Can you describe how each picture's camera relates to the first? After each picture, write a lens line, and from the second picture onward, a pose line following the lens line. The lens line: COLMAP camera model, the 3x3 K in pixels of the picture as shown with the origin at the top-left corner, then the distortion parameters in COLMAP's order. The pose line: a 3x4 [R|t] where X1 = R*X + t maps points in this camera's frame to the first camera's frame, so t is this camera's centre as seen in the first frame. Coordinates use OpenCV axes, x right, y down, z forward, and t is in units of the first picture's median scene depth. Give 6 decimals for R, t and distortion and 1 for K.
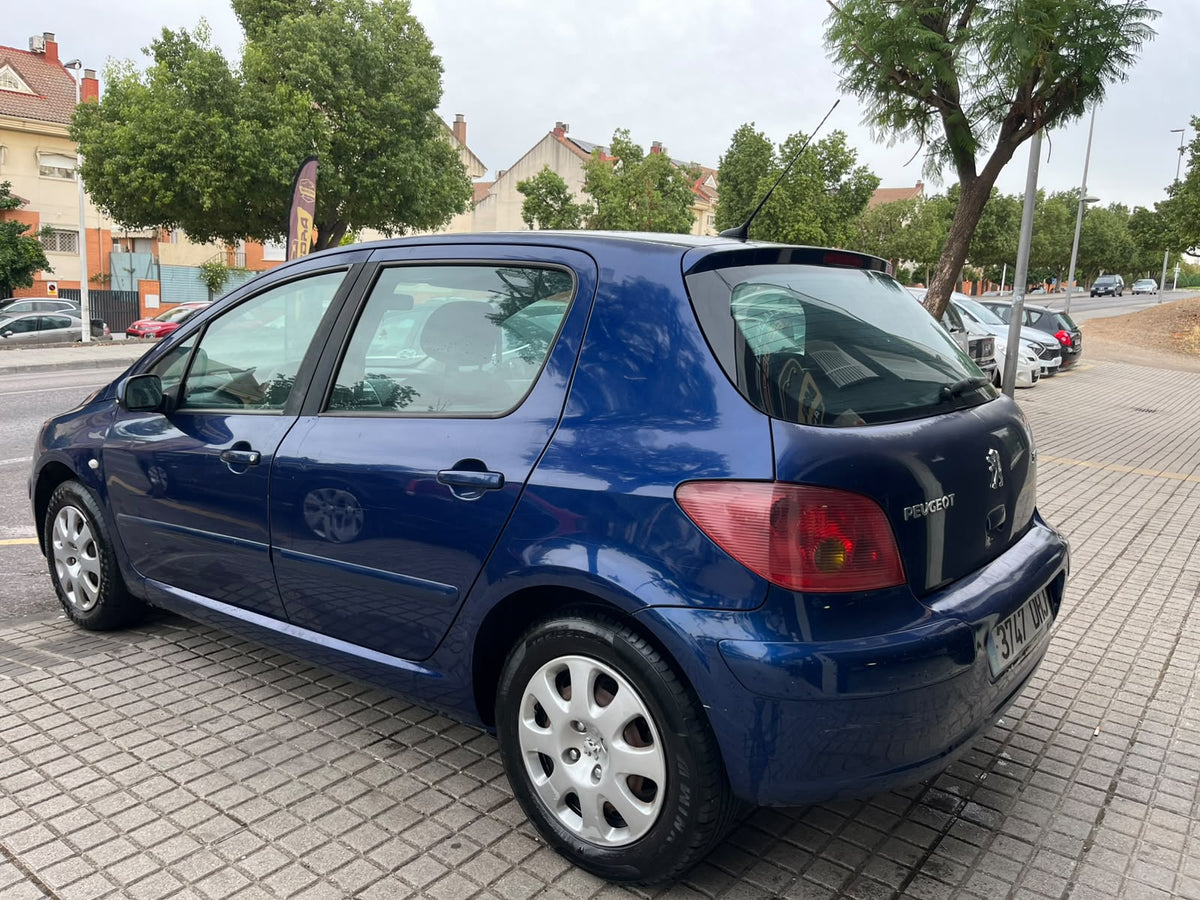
lens RADIAL K [[921.6, 0, 607.1], [0, 921.6, 435.0], [0, 0, 1]] dist [0.084447, -0.128377]
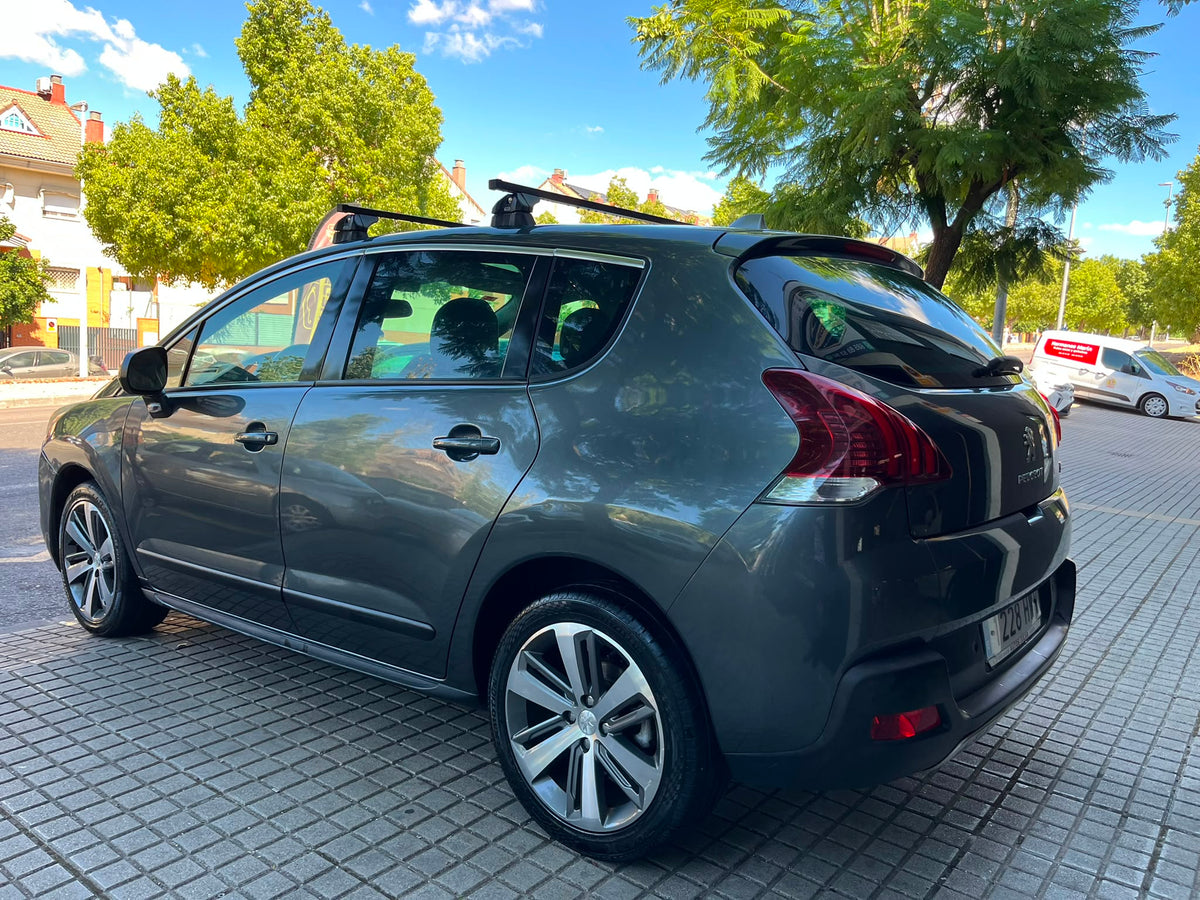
lens RADIAL K [[921.6, 0, 607.1], [0, 921.6, 435.0], [0, 0, 1]] dist [0.084447, -0.128377]
pose [[0.999926, 0.011217, 0.004755, 0.049515], [-0.010986, 0.998873, -0.046183, 0.032603], [-0.005268, 0.046127, 0.998922, -0.102821]]
